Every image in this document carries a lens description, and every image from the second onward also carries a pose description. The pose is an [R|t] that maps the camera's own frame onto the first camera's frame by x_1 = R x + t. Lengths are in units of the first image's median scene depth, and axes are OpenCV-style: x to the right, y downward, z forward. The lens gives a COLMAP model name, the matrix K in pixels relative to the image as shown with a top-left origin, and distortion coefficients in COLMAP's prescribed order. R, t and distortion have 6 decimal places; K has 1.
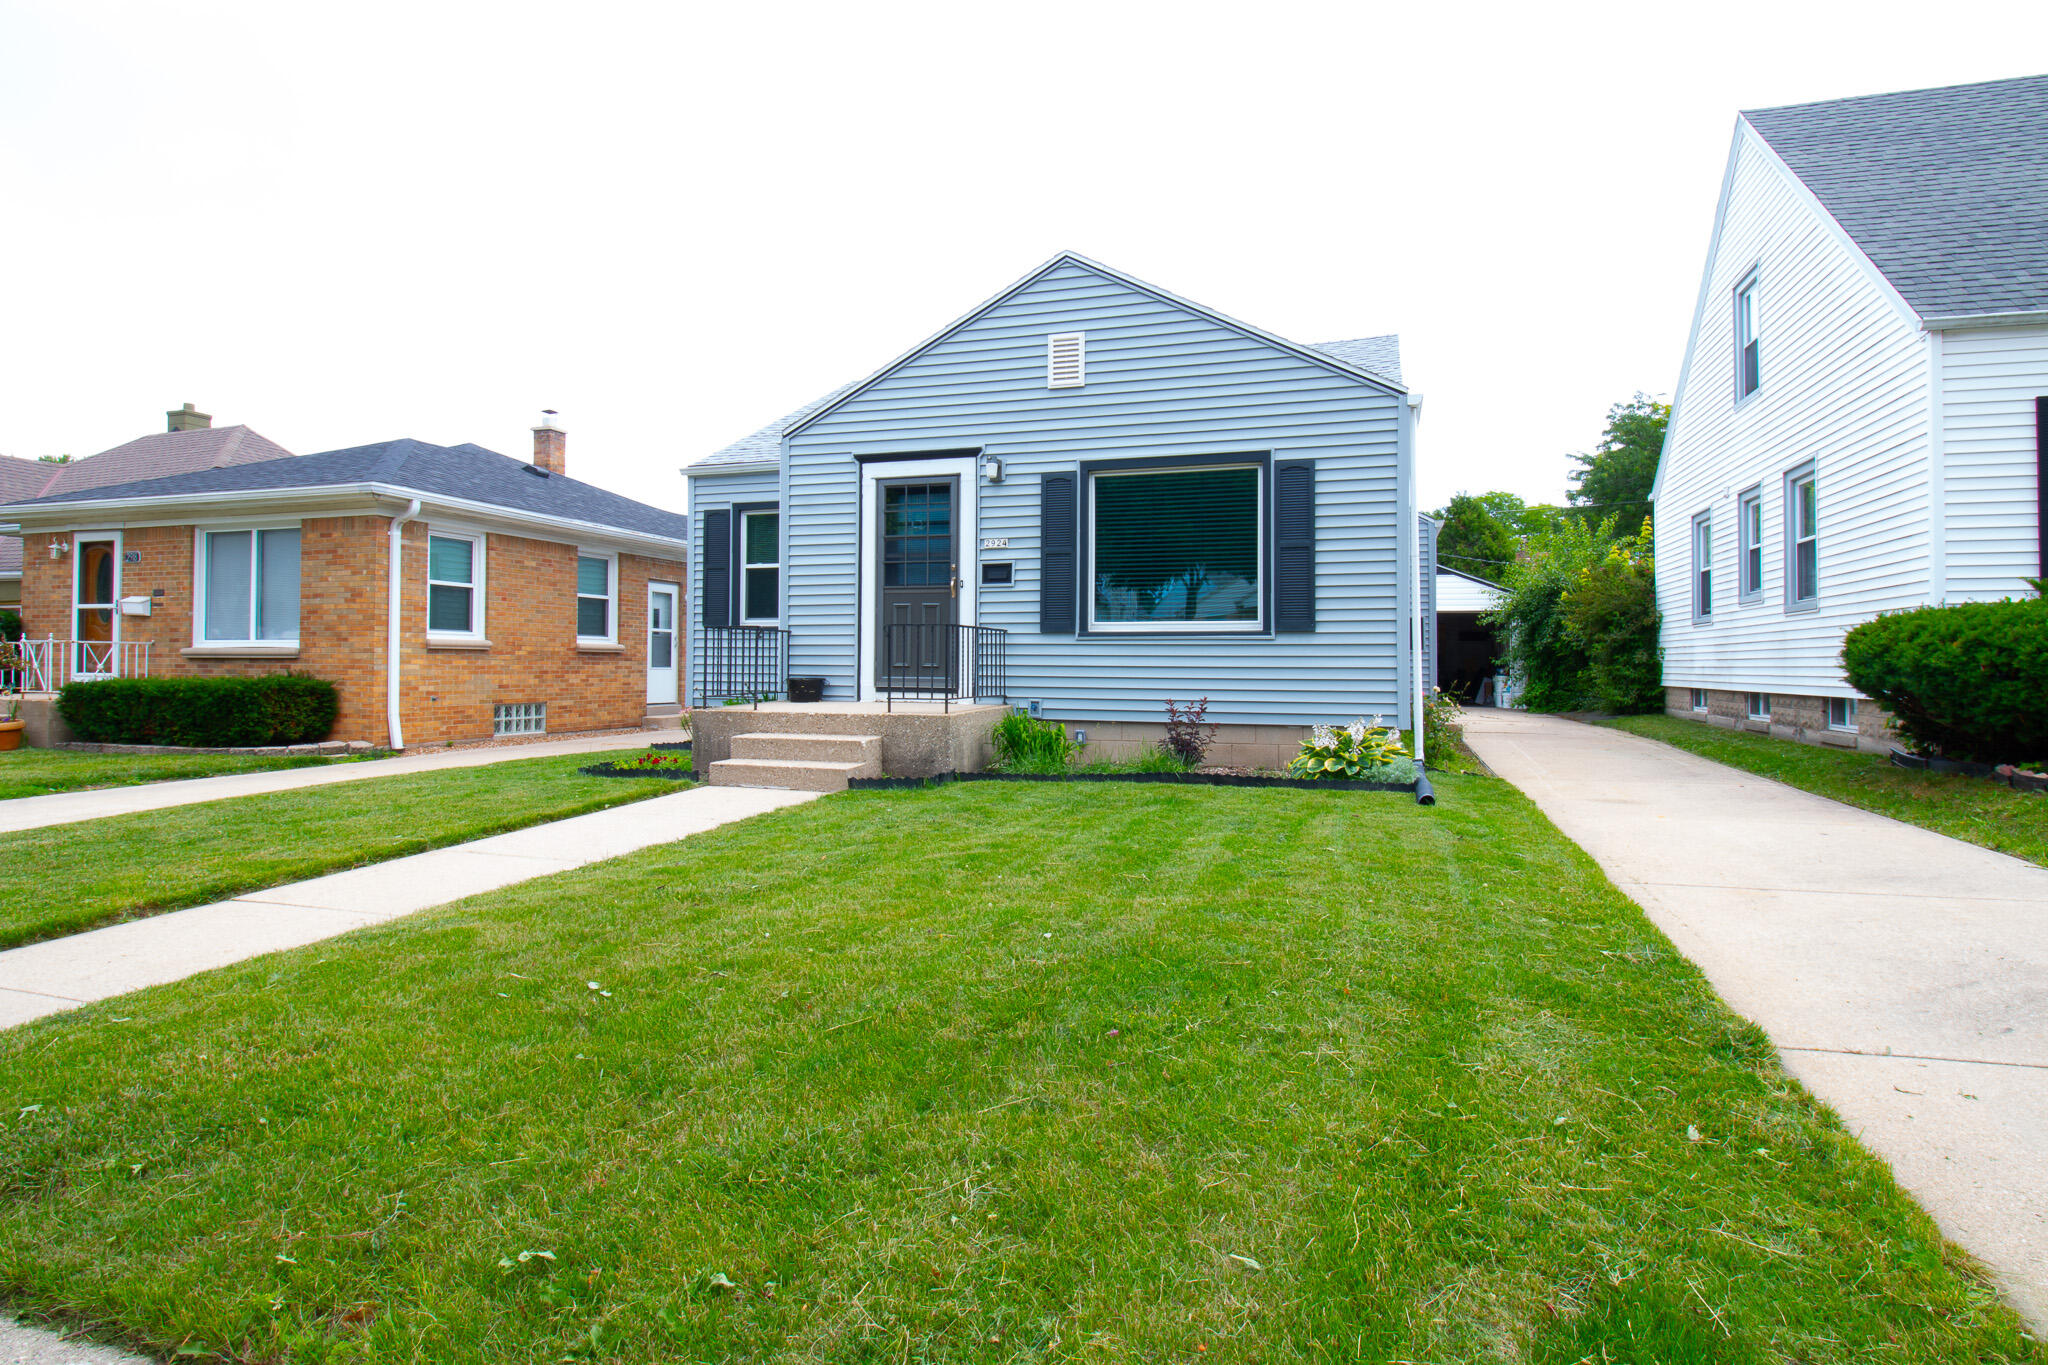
lens RADIAL K [[1088.0, 0, 1030.3], [0, 1088.0, 651.7], [0, 0, 1]] dist [0.003456, -0.011095]
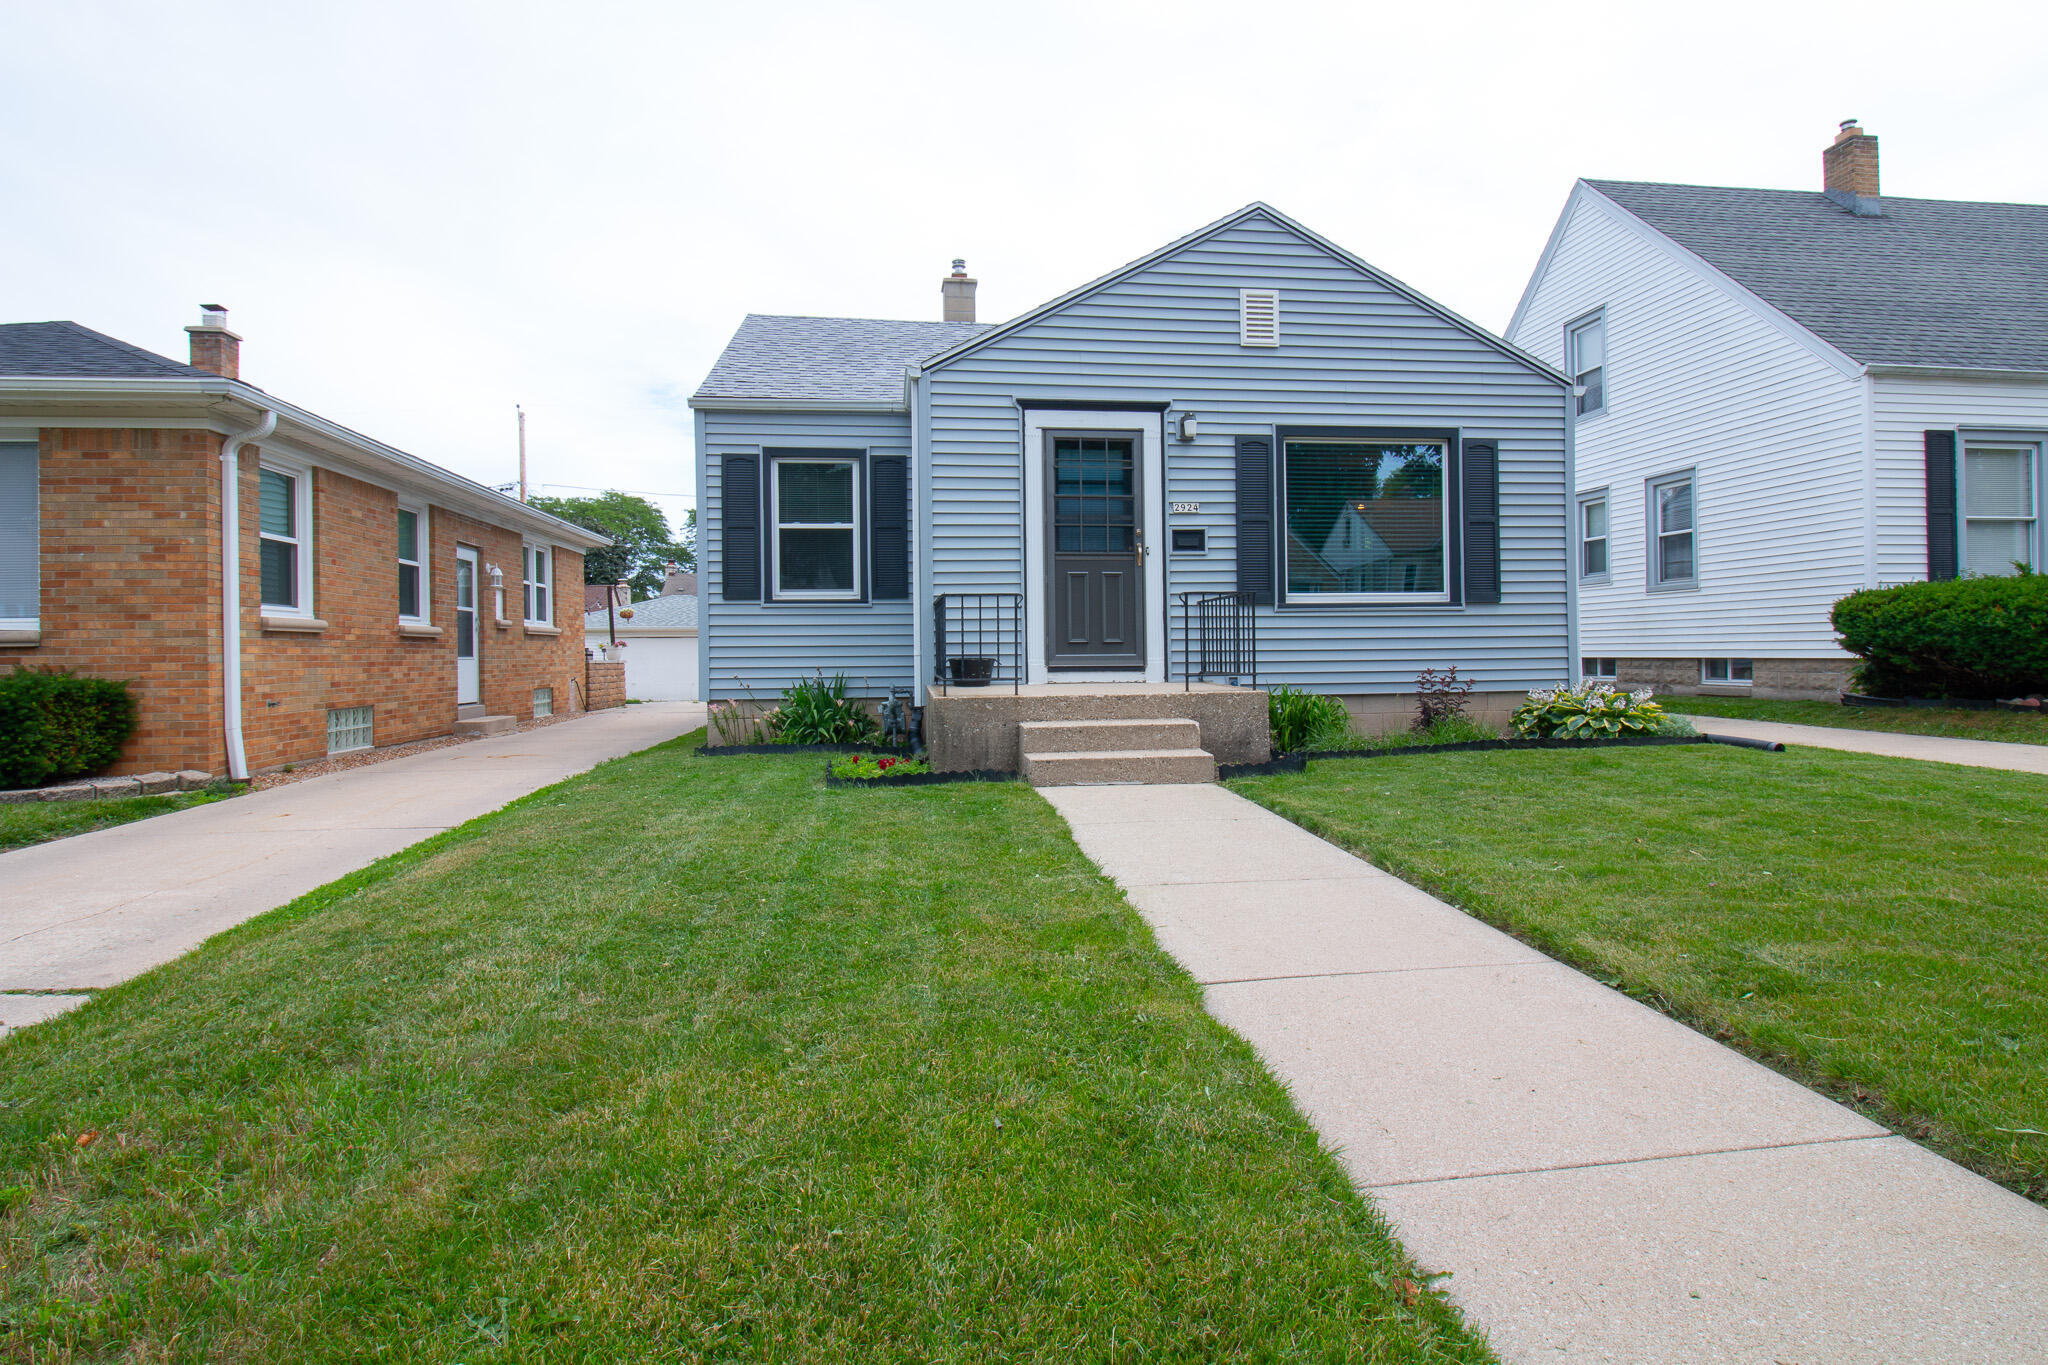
lens RADIAL K [[1088.0, 0, 1030.3], [0, 1088.0, 651.7], [0, 0, 1]] dist [0.003456, -0.011095]
pose [[0.896831, -0.016137, 0.442078, -0.505811], [0.011557, 0.999848, 0.013051, 0.008293], [-0.442221, -0.006595, 0.896882, 0.205979]]
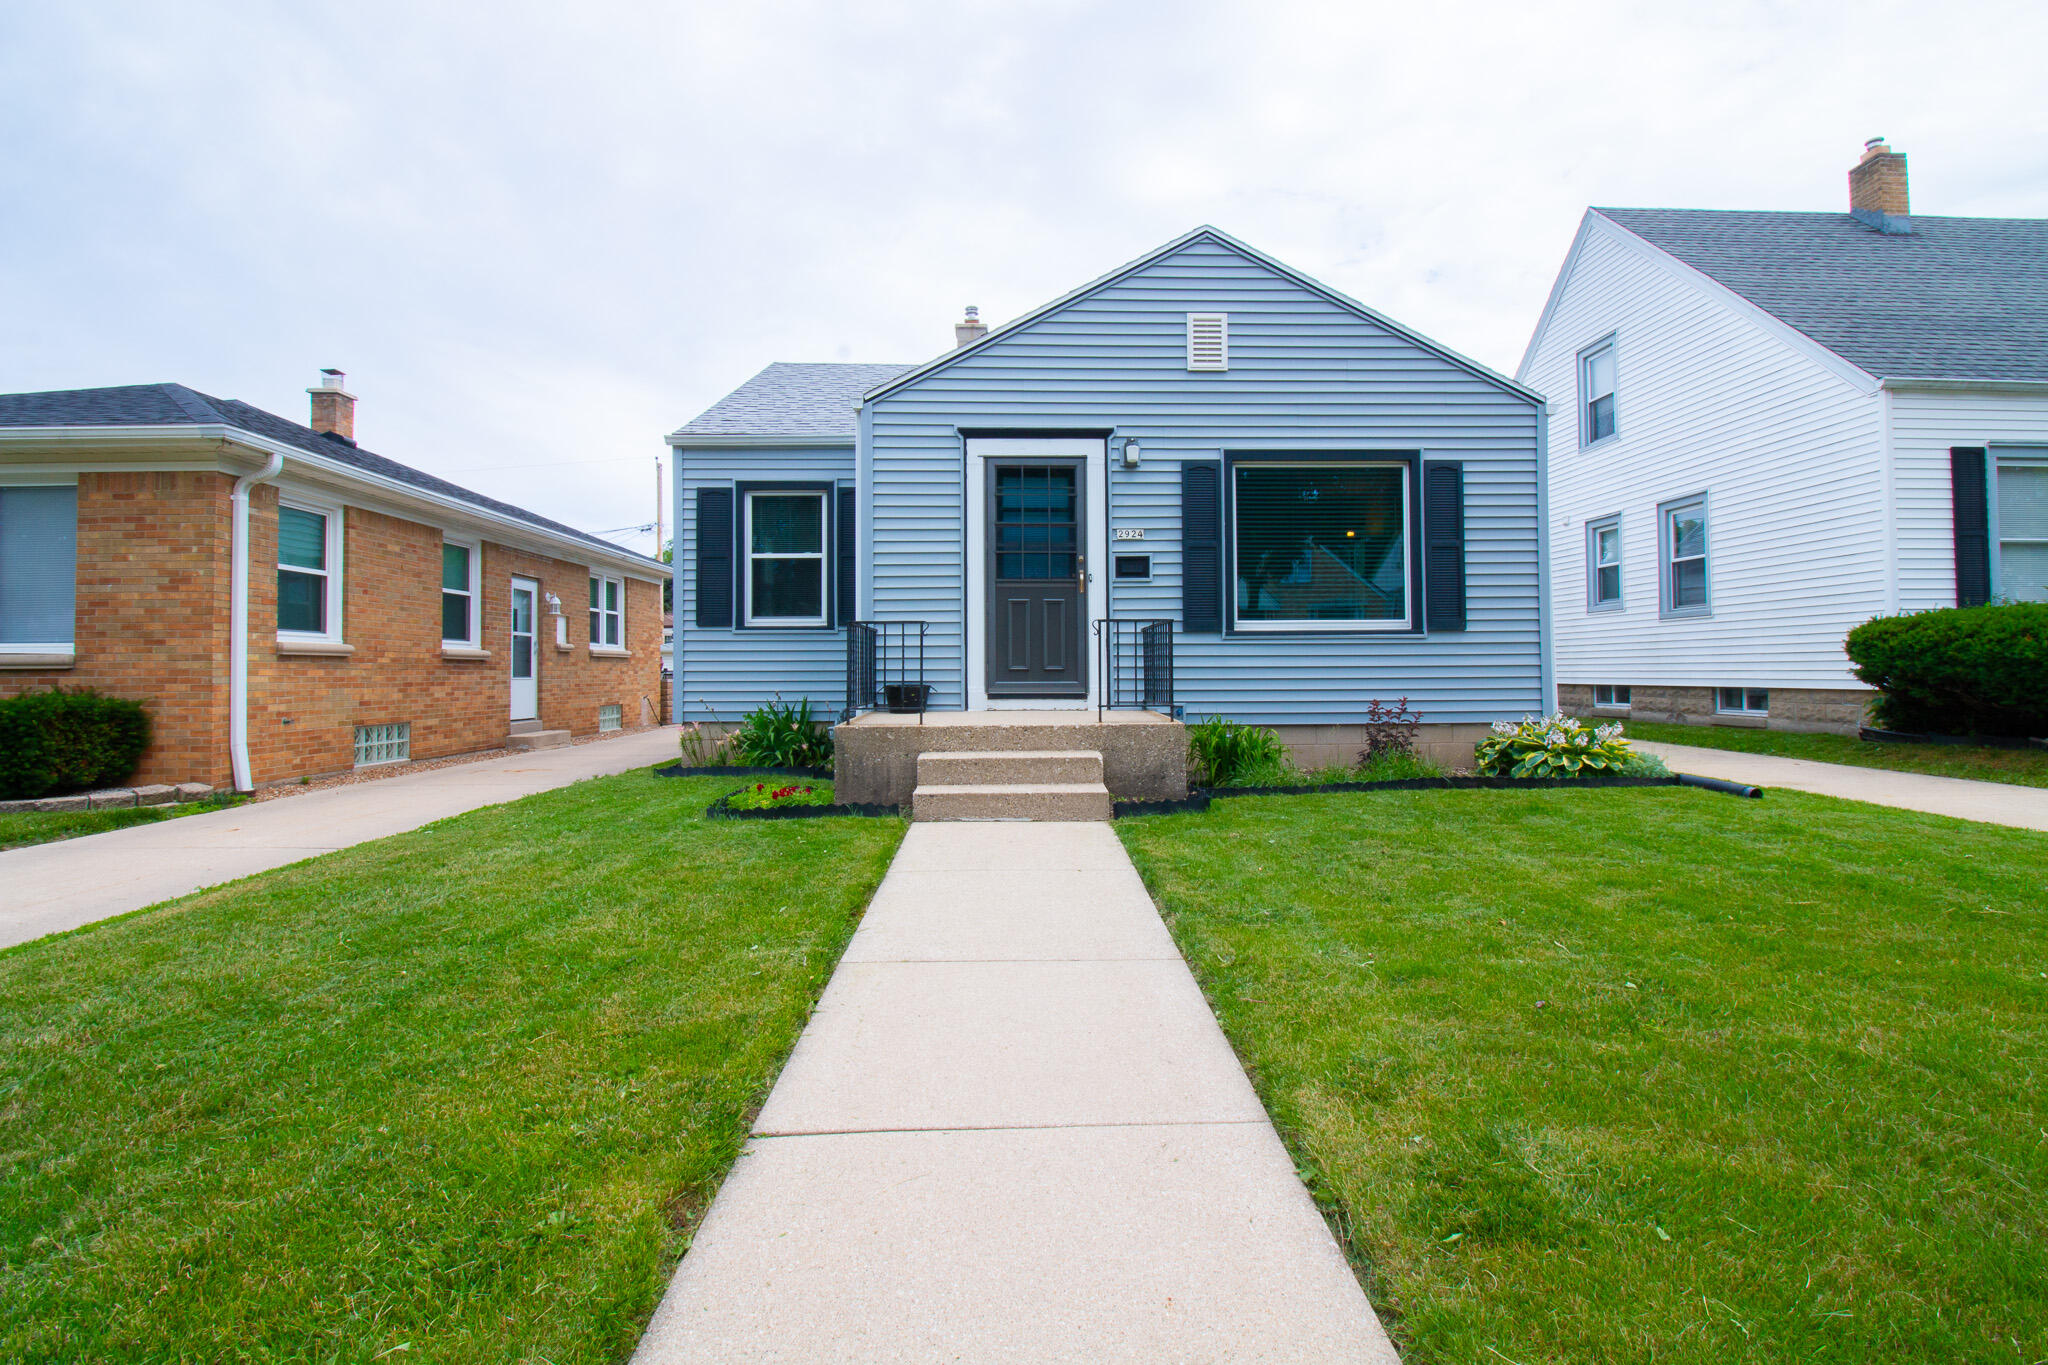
lens RADIAL K [[959.9, 0, 1030.2], [0, 959.9, 652.9], [0, 0, 1]] dist [-0.000271, -0.012988]
pose [[0.939428, -0.004390, 0.342718, -0.349909], [0.006985, 0.999956, -0.006337, 0.004335], [-0.342675, 0.008347, 0.939417, 0.243952]]
